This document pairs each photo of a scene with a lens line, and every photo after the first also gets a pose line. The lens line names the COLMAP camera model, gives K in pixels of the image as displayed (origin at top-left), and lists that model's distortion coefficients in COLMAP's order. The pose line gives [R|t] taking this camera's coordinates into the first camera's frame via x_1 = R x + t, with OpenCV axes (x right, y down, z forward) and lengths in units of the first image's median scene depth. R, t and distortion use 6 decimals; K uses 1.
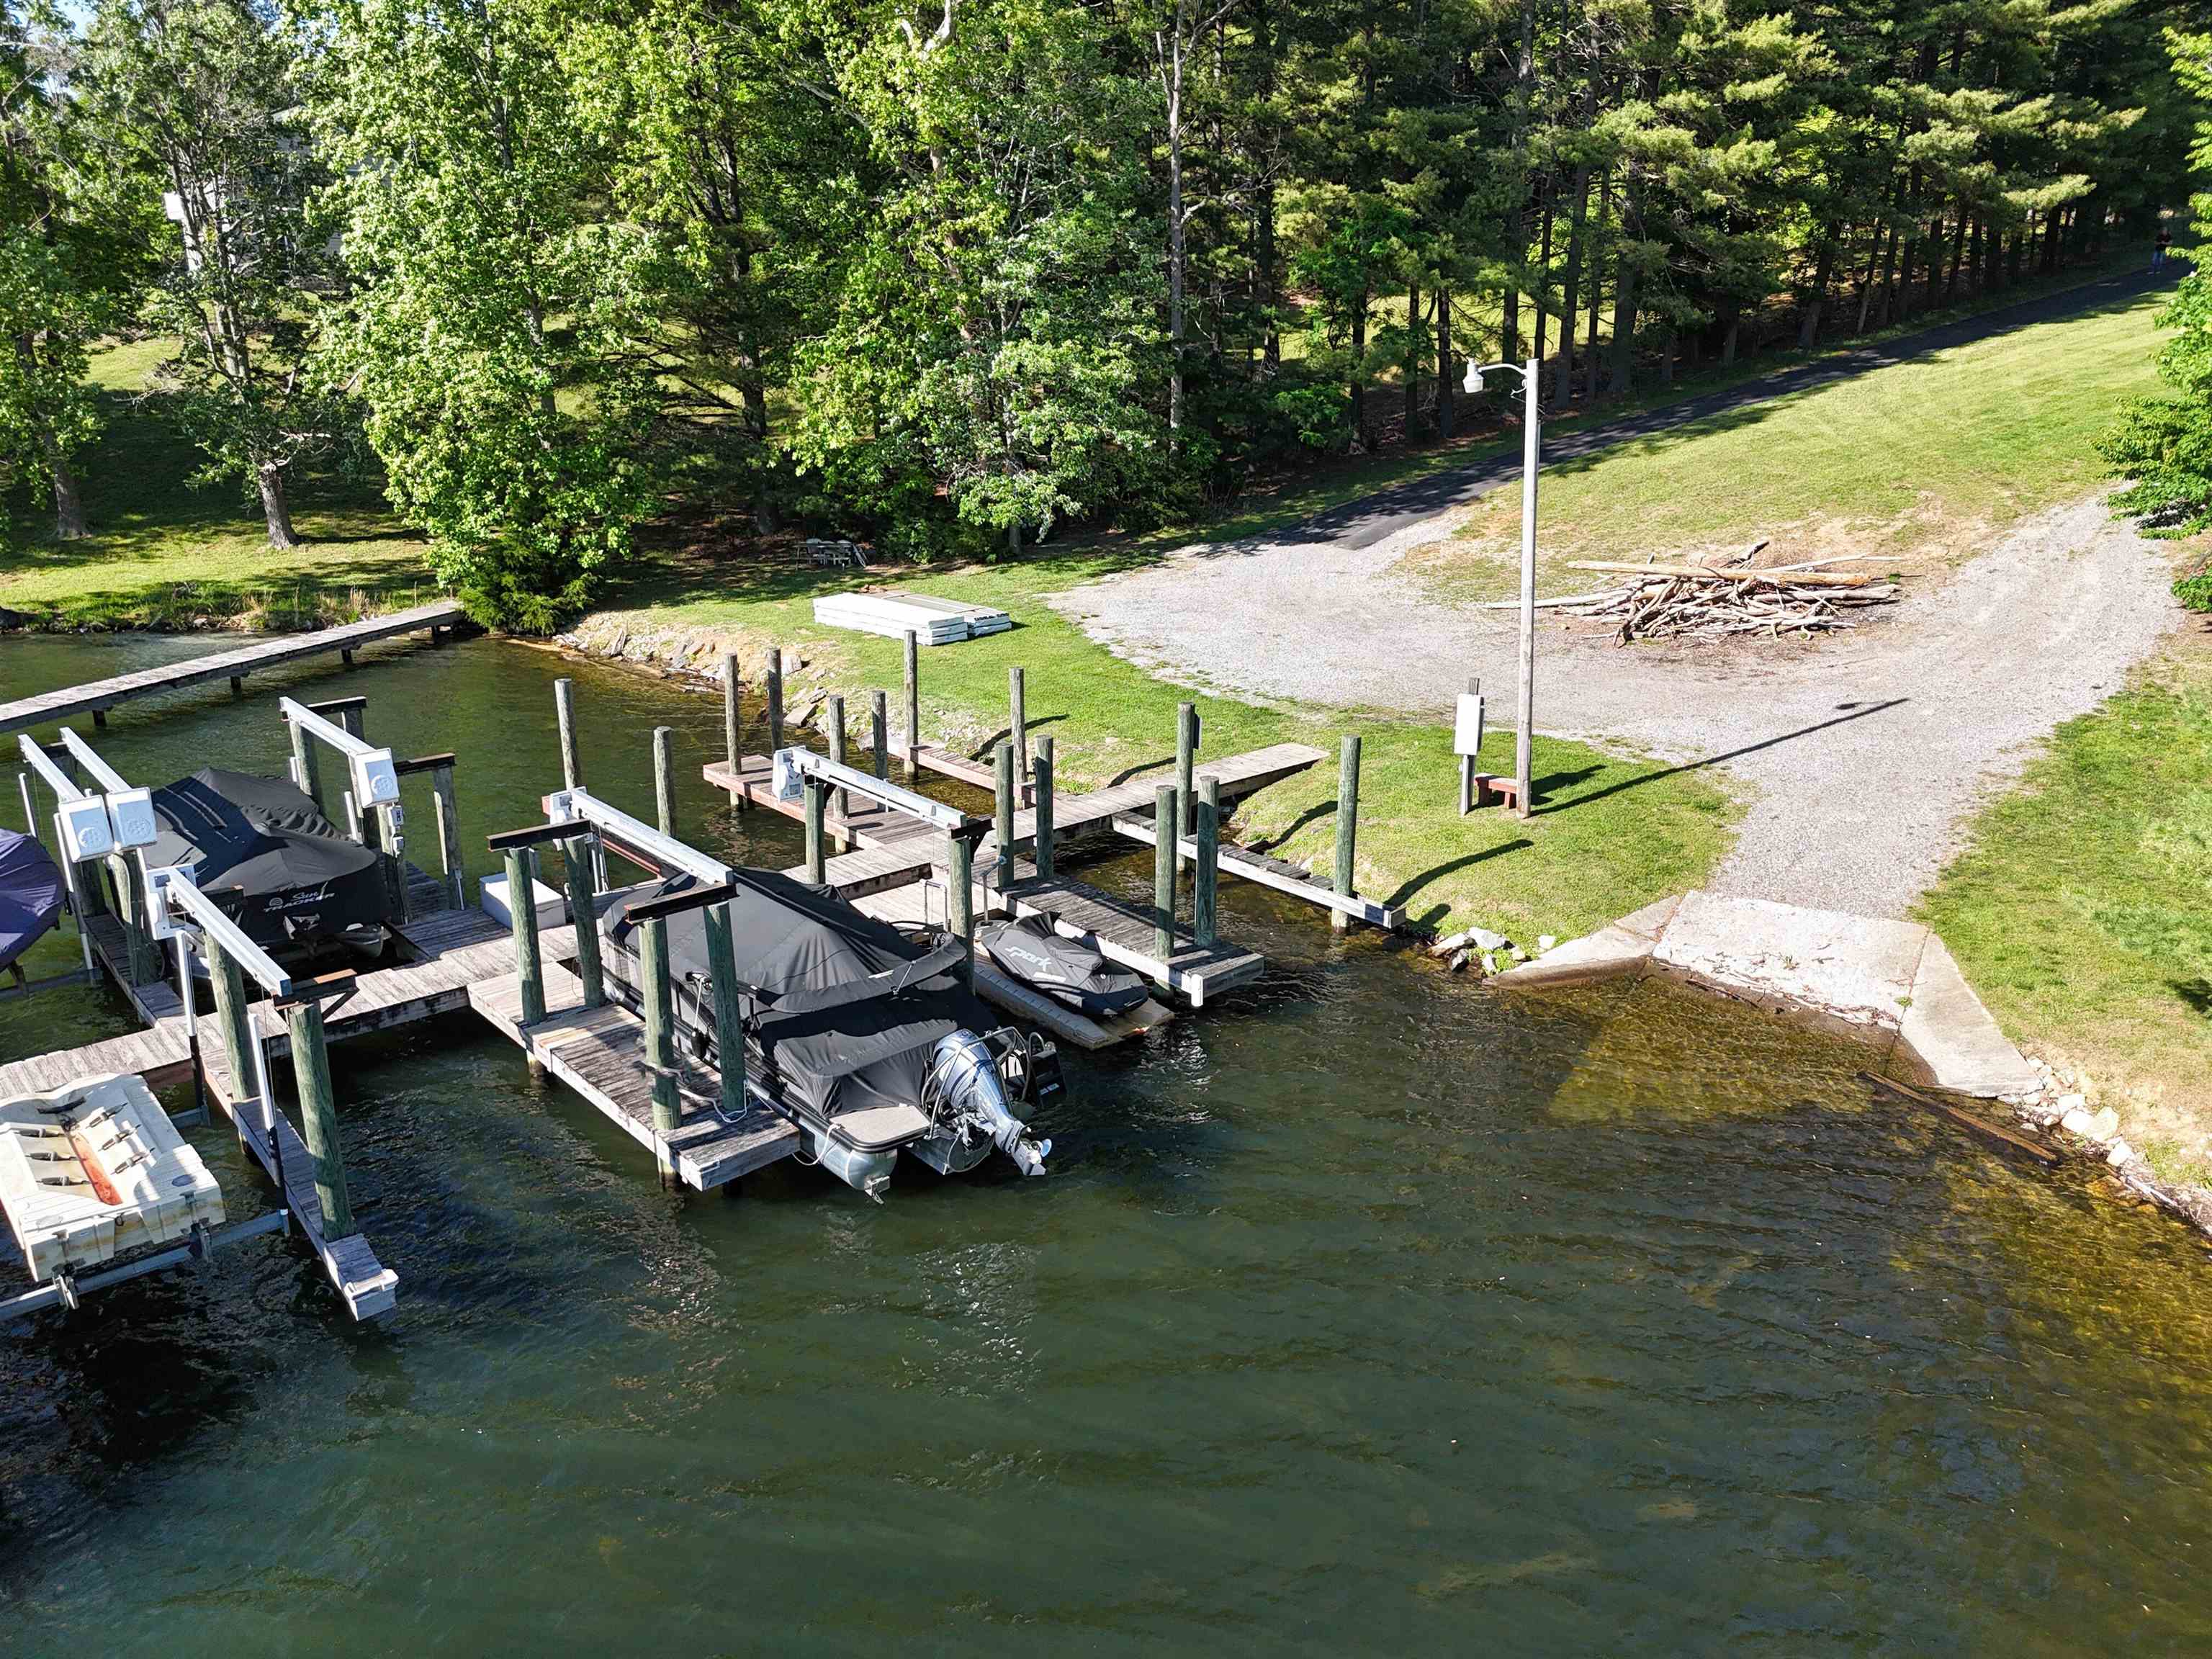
lens RADIAL K [[1603.0, 0, 1123.9], [0, 1603.0, 823.3], [0, 0, 1]] dist [0.067452, -0.080849]
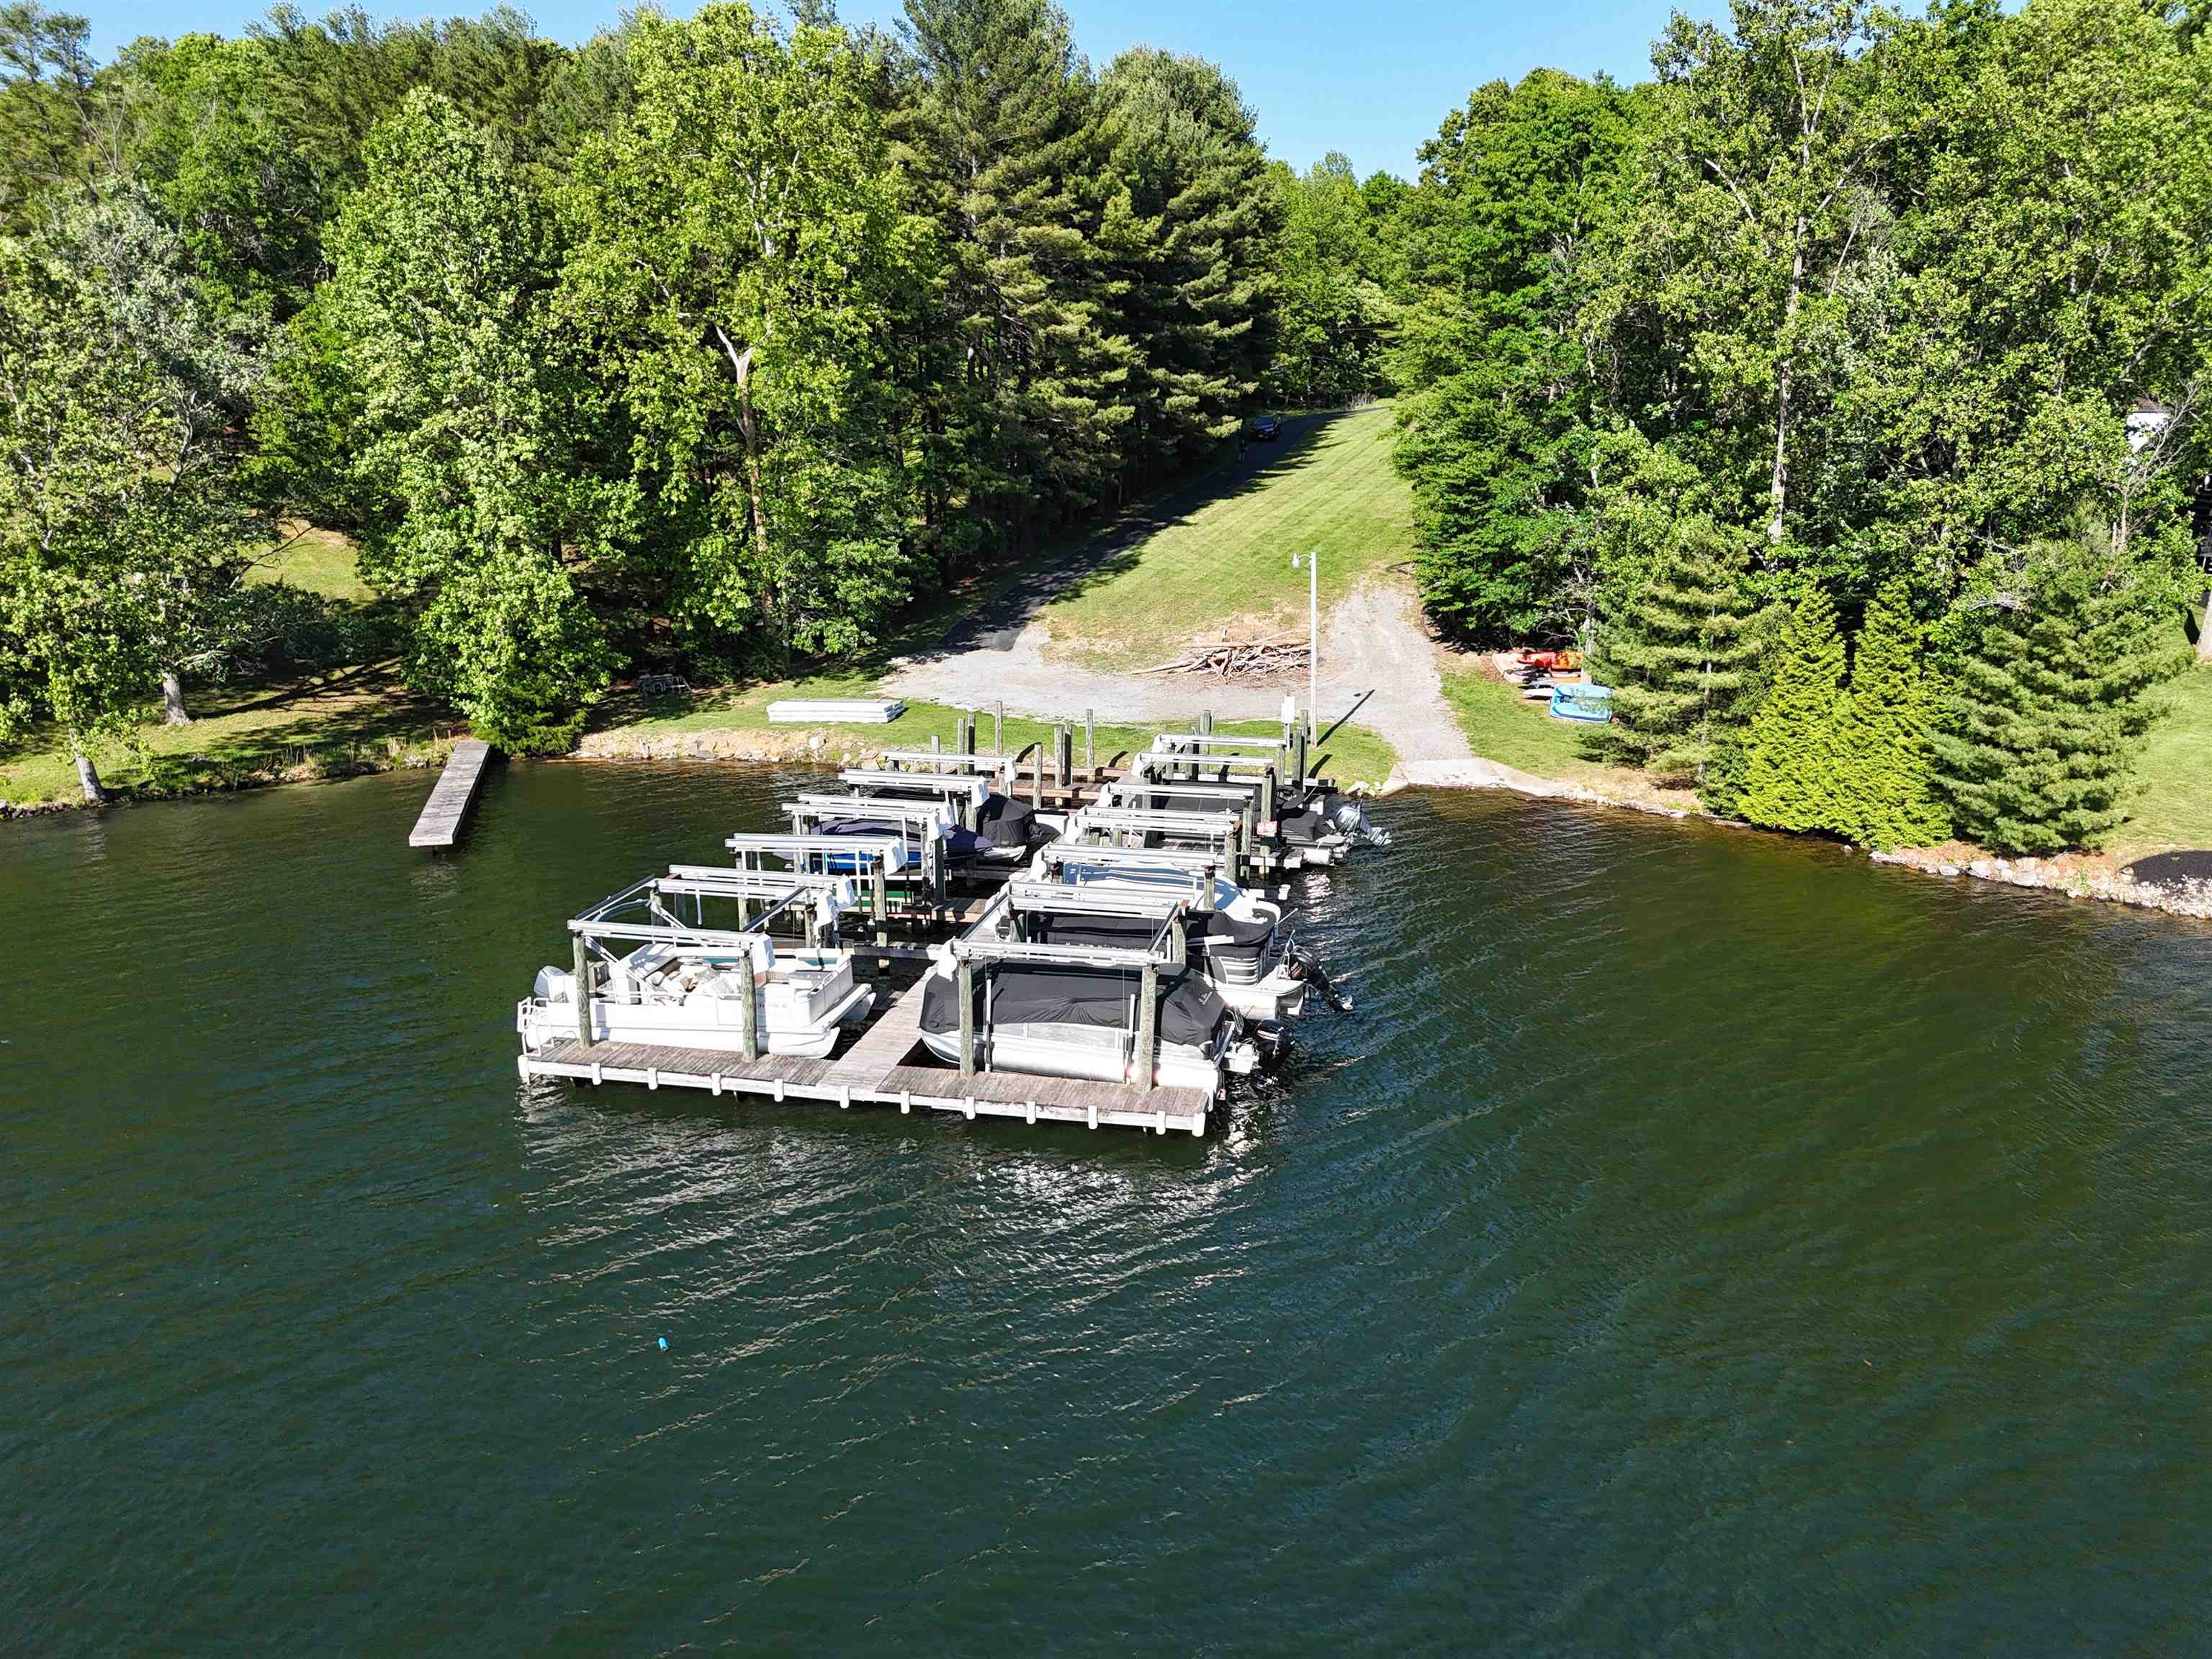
lens RADIAL K [[1603.0, 0, 1123.9], [0, 1603.0, 823.3], [0, 0, 1]] dist [0.067452, -0.080849]
pose [[0.803809, -0.138661, 0.578501, -0.669434], [0.181821, 0.983185, -0.016976, 0.046859], [-0.566420, 0.118829, 0.815505, -0.349060]]
